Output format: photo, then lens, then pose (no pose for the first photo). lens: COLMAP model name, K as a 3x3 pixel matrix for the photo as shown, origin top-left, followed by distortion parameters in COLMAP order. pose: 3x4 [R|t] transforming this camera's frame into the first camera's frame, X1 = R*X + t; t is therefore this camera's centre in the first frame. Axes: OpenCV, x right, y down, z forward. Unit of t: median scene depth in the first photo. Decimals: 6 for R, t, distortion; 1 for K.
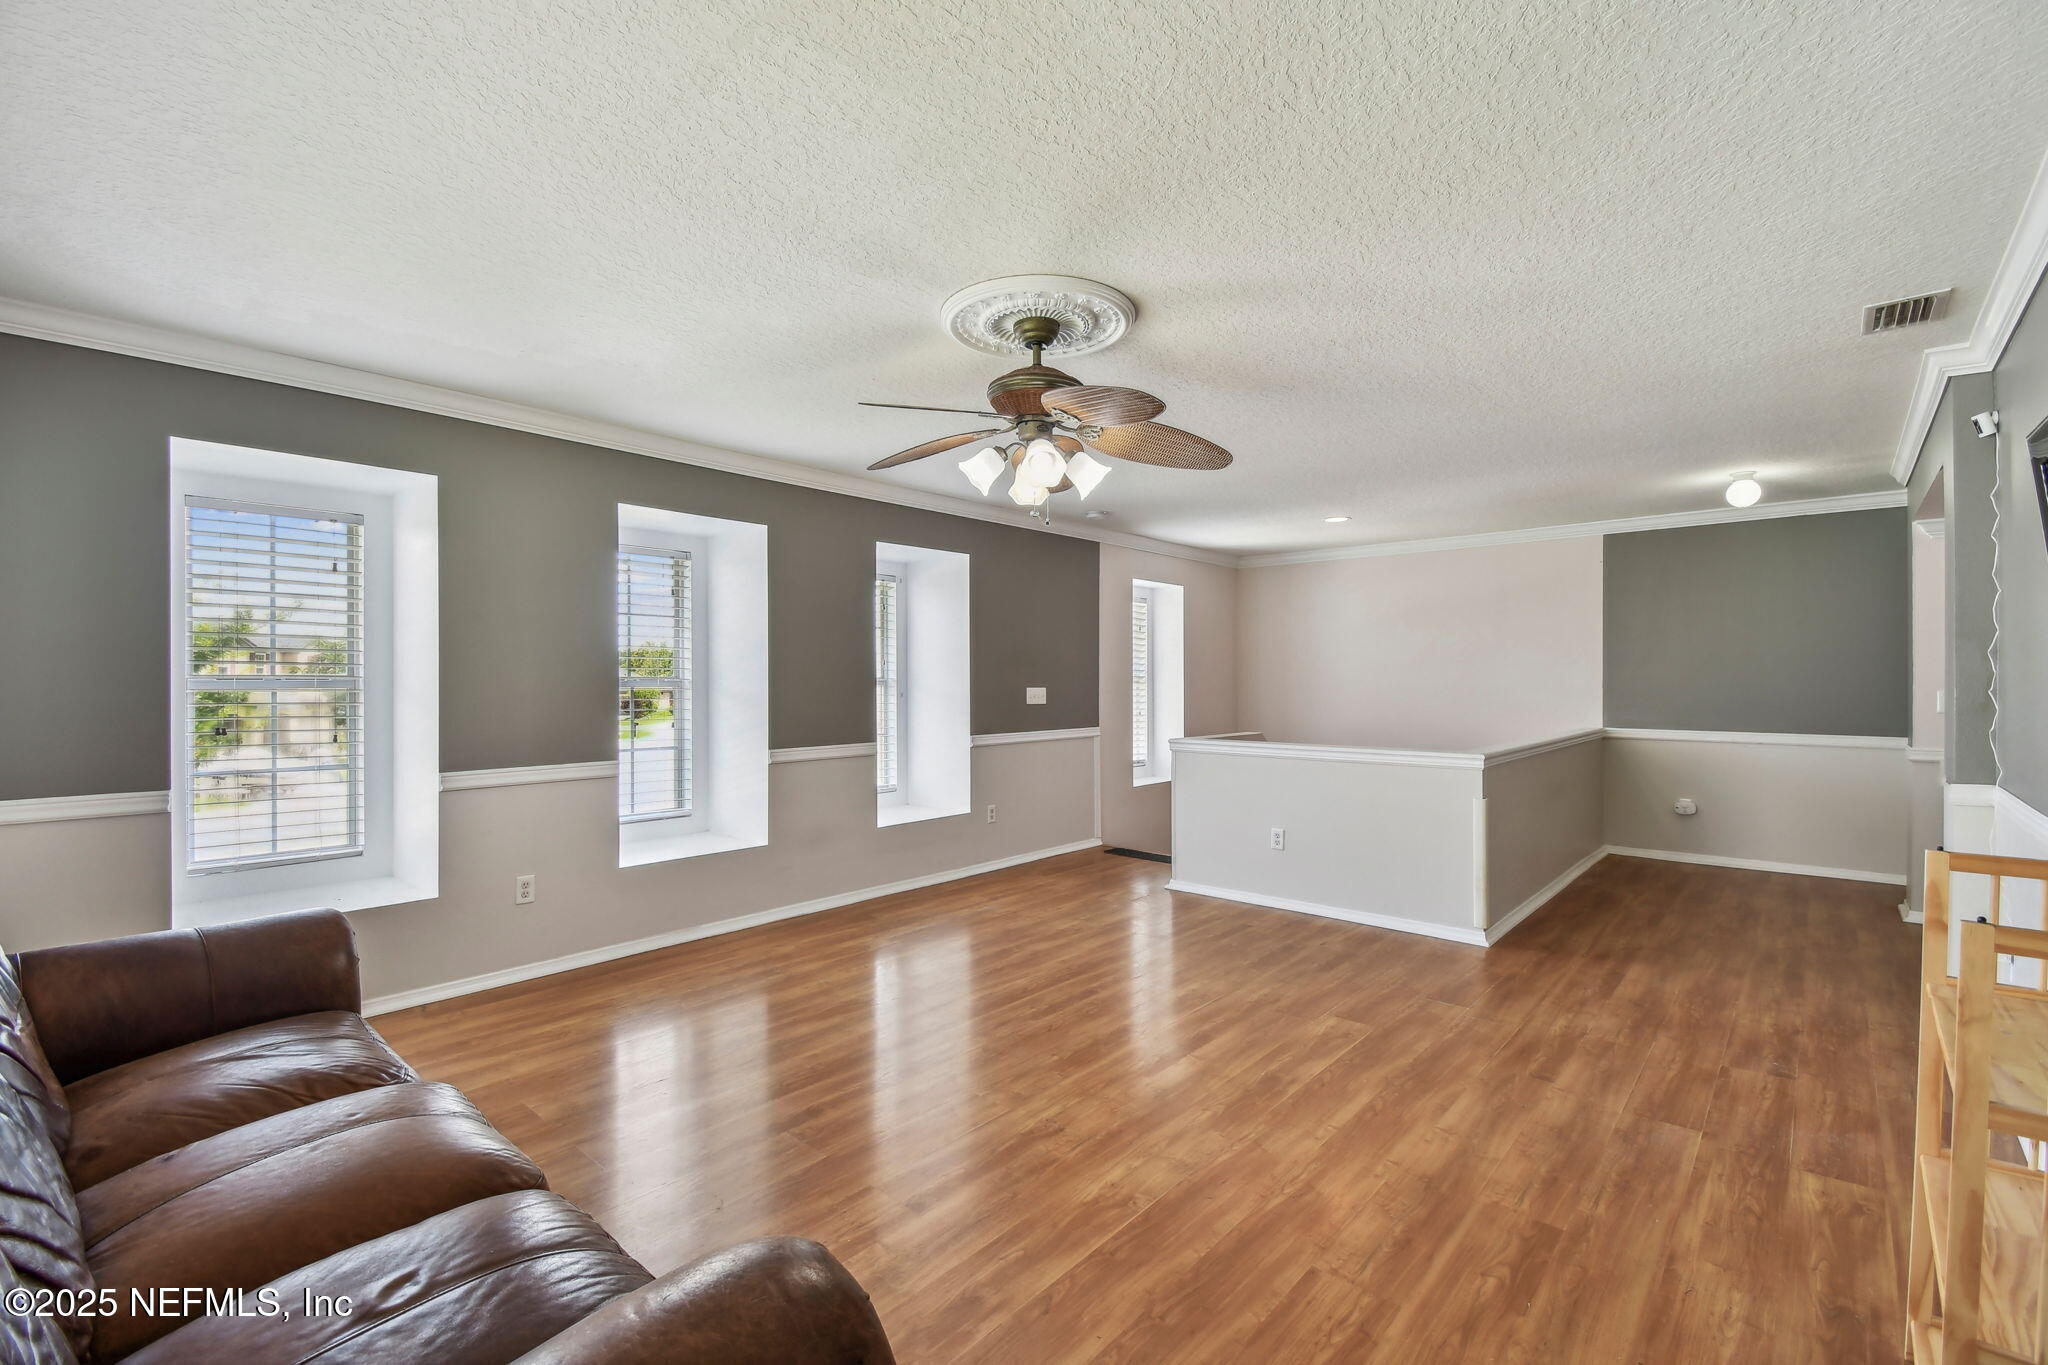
lens RADIAL K [[901.3, 0, 1000.5], [0, 901.3, 677.9], [0, 0, 1]] dist [0.001788, -0.000027]
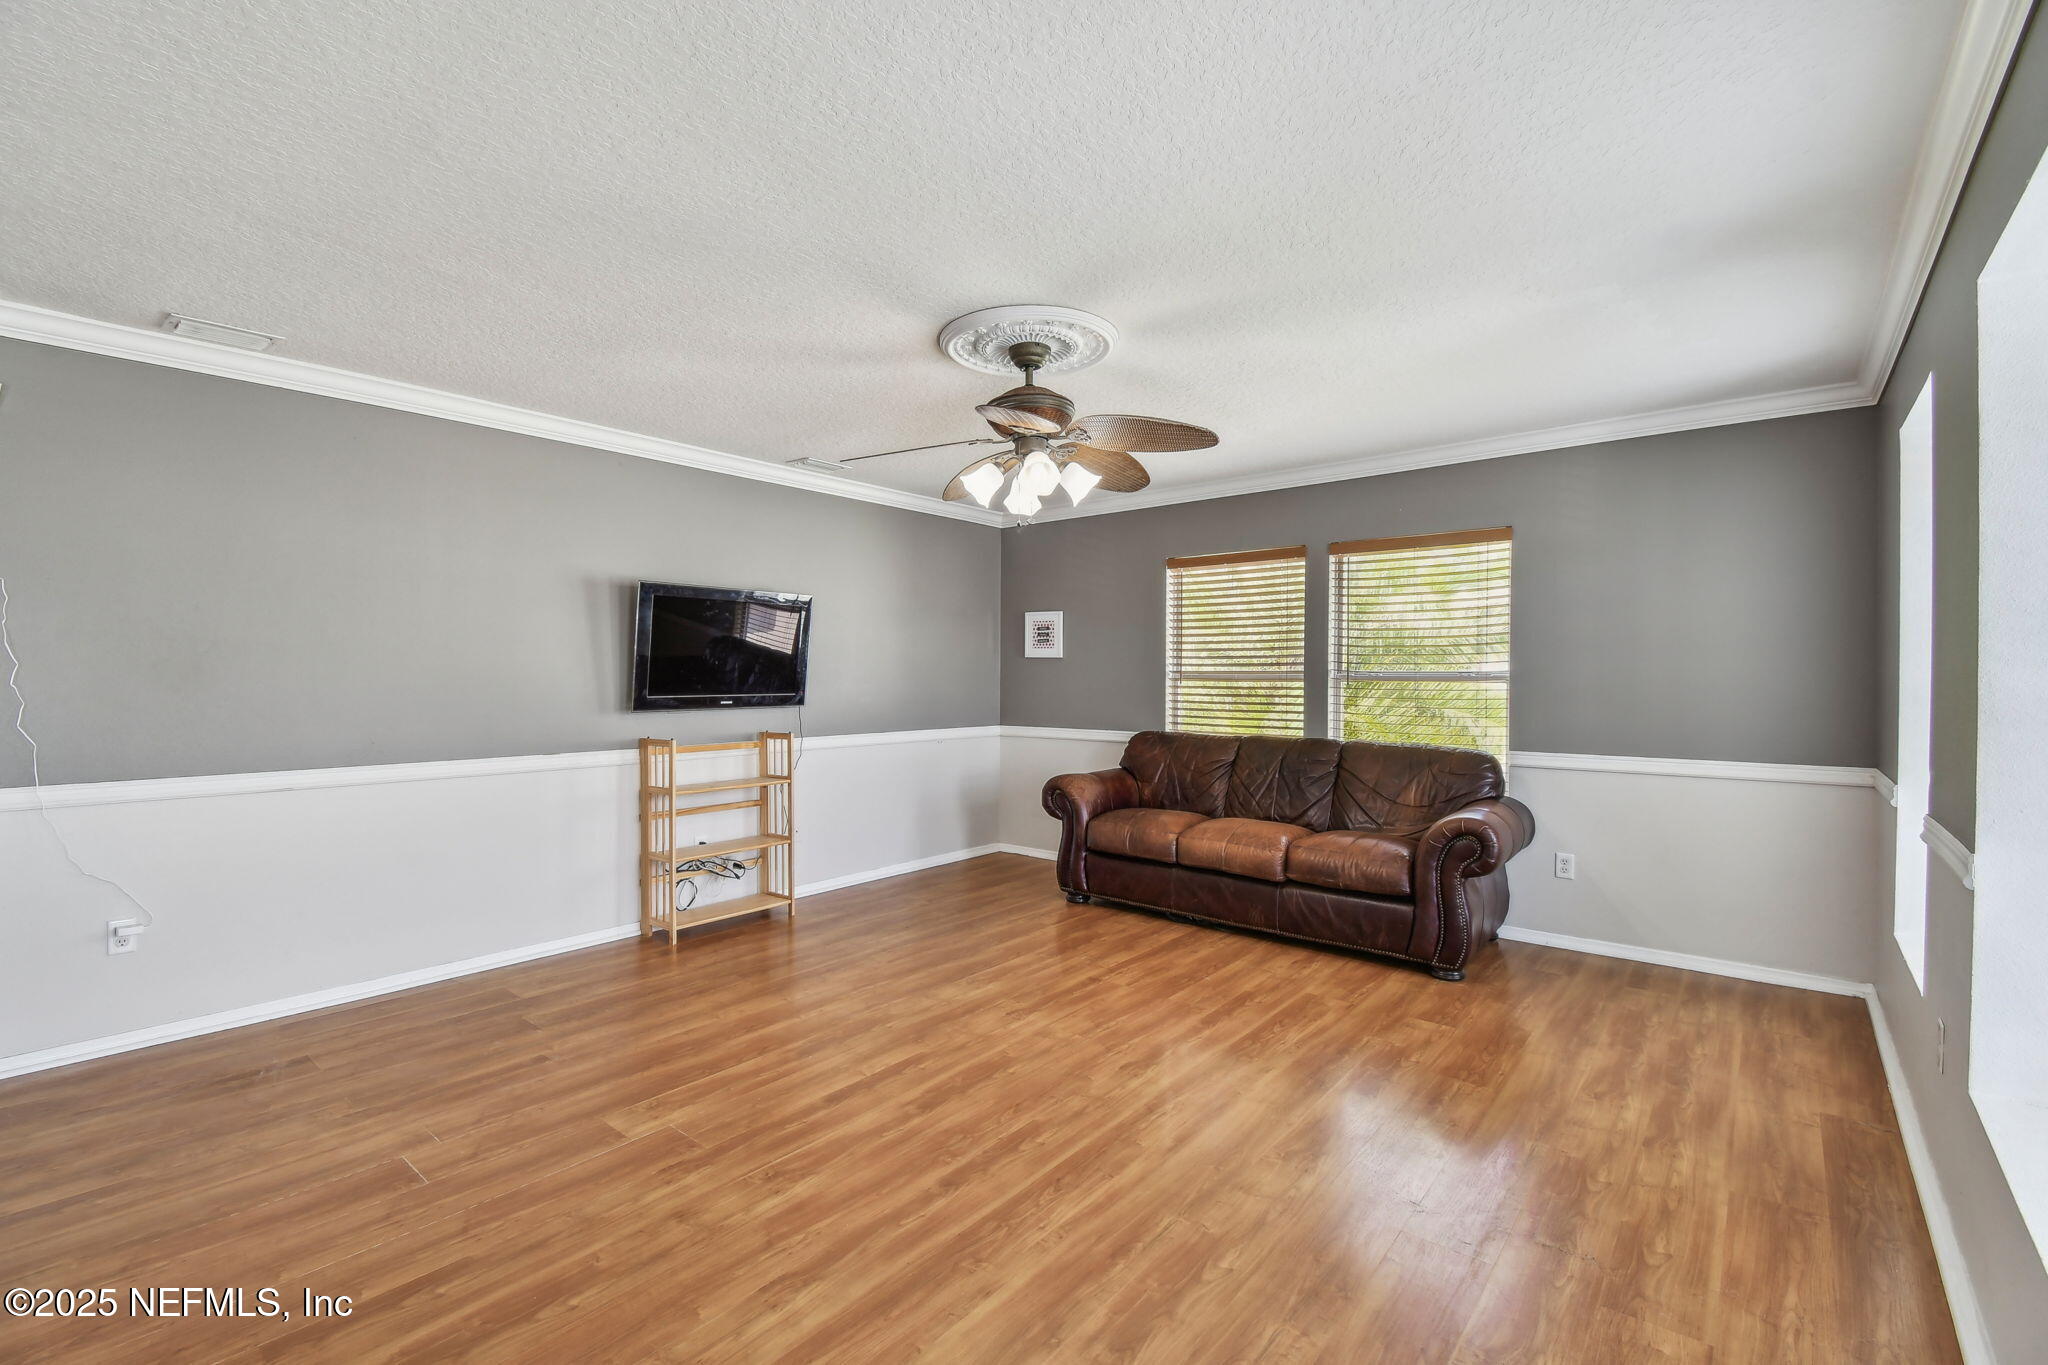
lens RADIAL K [[901.3, 0, 1000.5], [0, 901.3, 677.9], [0, 0, 1]] dist [0.001788, -0.000027]
pose [[-0.999347, -0.000562, -0.036117, 0.111334], [-0.000800, 0.999978, 0.006589, 0.000001], [0.036112, 0.006614, -0.999326, 2.031766]]
